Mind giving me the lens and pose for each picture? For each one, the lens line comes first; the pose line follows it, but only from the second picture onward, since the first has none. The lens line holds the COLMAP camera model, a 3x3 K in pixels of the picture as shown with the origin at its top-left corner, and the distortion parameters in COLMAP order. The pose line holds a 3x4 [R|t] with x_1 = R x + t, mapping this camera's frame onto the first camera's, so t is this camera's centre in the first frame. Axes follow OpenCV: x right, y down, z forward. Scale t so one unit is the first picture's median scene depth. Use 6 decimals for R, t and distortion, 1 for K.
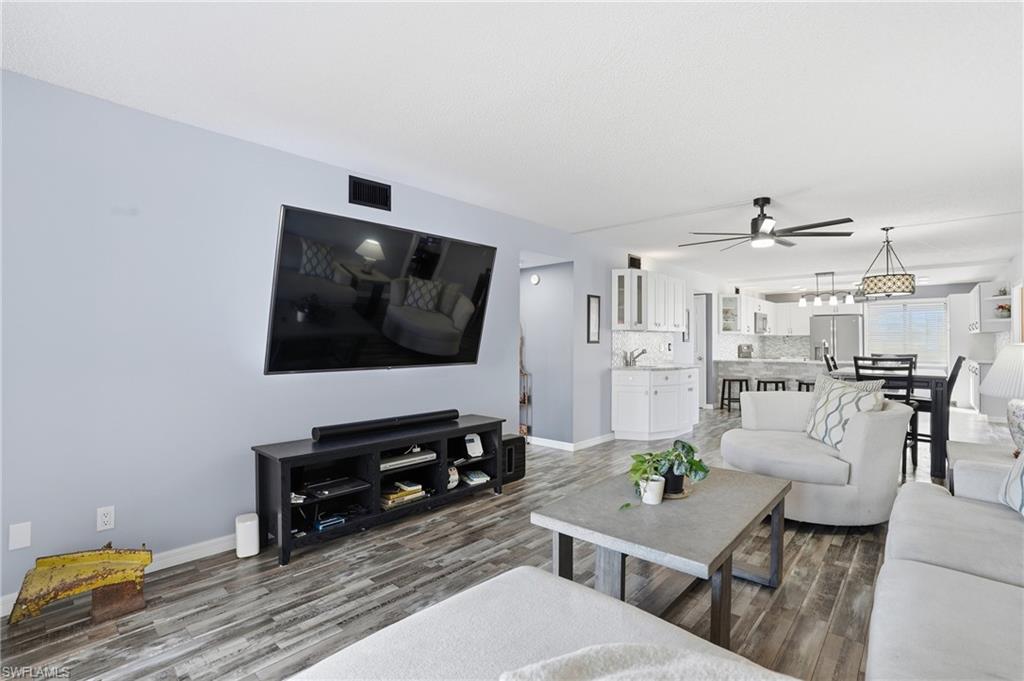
lens RADIAL K [[472.2, 0, 512.0], [0, 472.2, 340.5], [0, 0, 1]] dist [-0.065493, 0.022481]
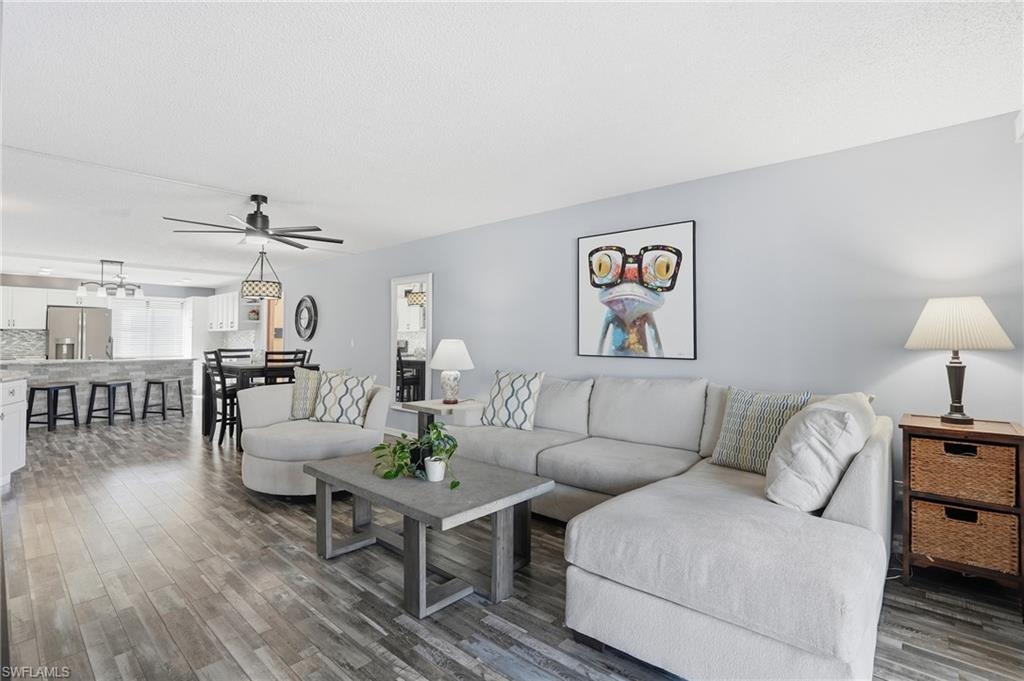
lens RADIAL K [[482.5, 0, 506.3], [0, 482.5, 326.7], [0, 0, 1]] dist [-0.030240, 0.000696]
pose [[0.007089, 0.025082, 0.999660, -0.241482], [-0.005435, 0.999672, -0.025044, 0.000199], [-0.999960, -0.005256, 0.007223, 0.223238]]
